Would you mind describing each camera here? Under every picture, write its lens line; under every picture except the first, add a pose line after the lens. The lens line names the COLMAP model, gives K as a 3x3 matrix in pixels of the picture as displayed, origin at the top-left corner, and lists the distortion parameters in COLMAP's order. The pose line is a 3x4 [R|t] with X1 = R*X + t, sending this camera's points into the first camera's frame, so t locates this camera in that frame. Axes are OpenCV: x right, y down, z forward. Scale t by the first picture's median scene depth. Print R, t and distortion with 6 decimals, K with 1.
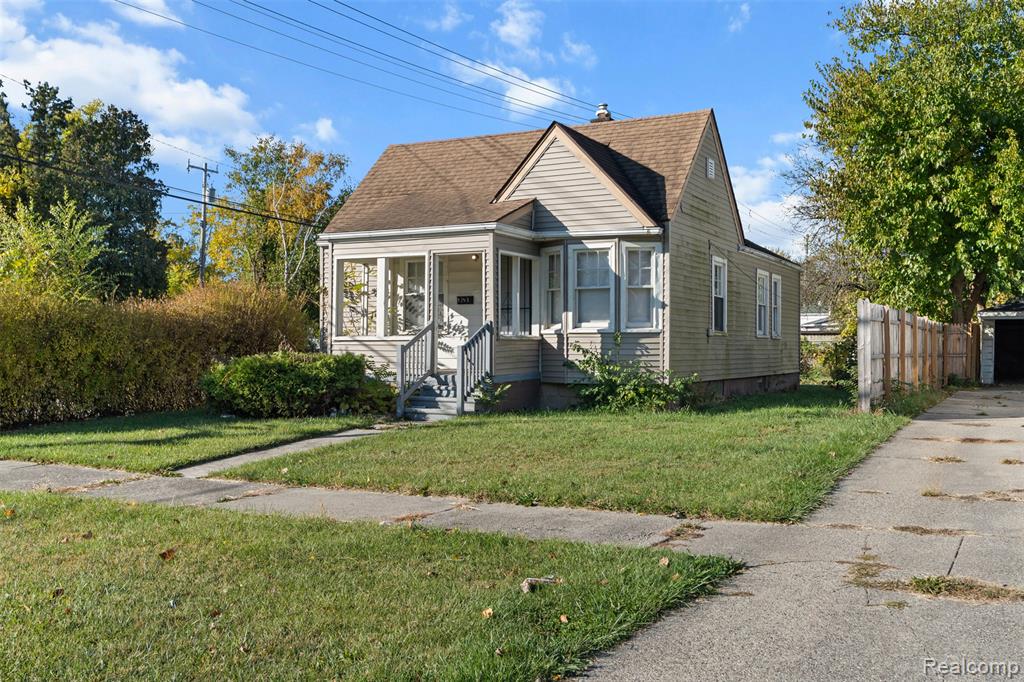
lens RADIAL K [[994.3, 0, 511.8], [0, 994.3, 283.5], [0, 0, 1]] dist [0.002535, 0.000903]
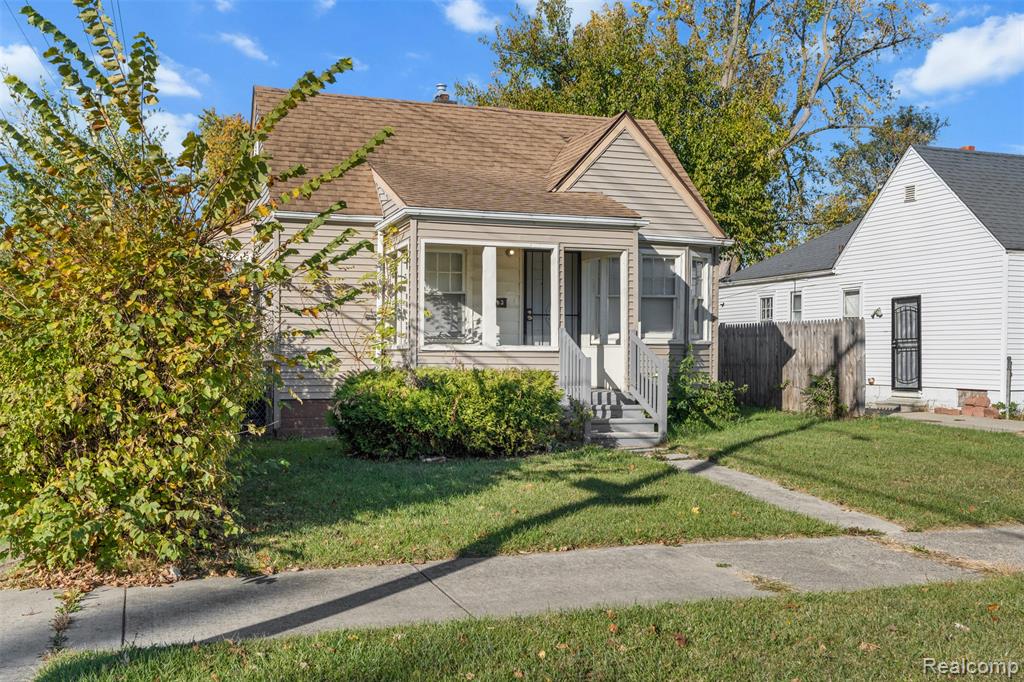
lens RADIAL K [[1016.1, 0, 512.0], [0, 1016.1, 341.0], [0, 0, 1]] dist [0.000127, -0.000664]
pose [[0.686863, 0.011138, 0.726701, -0.718459], [-0.050163, 0.998225, 0.032113, 0.022612], [-0.725054, -0.058511, 0.686202, 0.437857]]
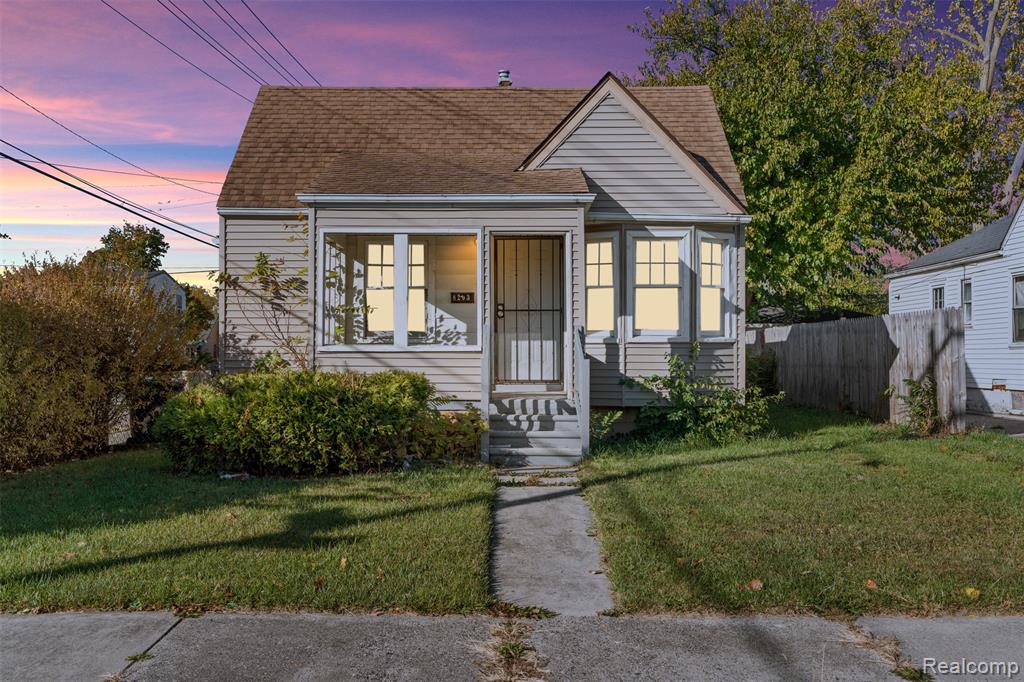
lens RADIAL K [[972.3, 0, 510.6], [0, 972.3, 309.6], [0, 0, 1]] dist [-0.001143, -0.005816]
pose [[0.885201, 0.020930, 0.464739, -0.387412], [-0.028448, 0.999553, 0.009169, 0.019365], [-0.464339, -0.021337, 0.885400, 0.363861]]
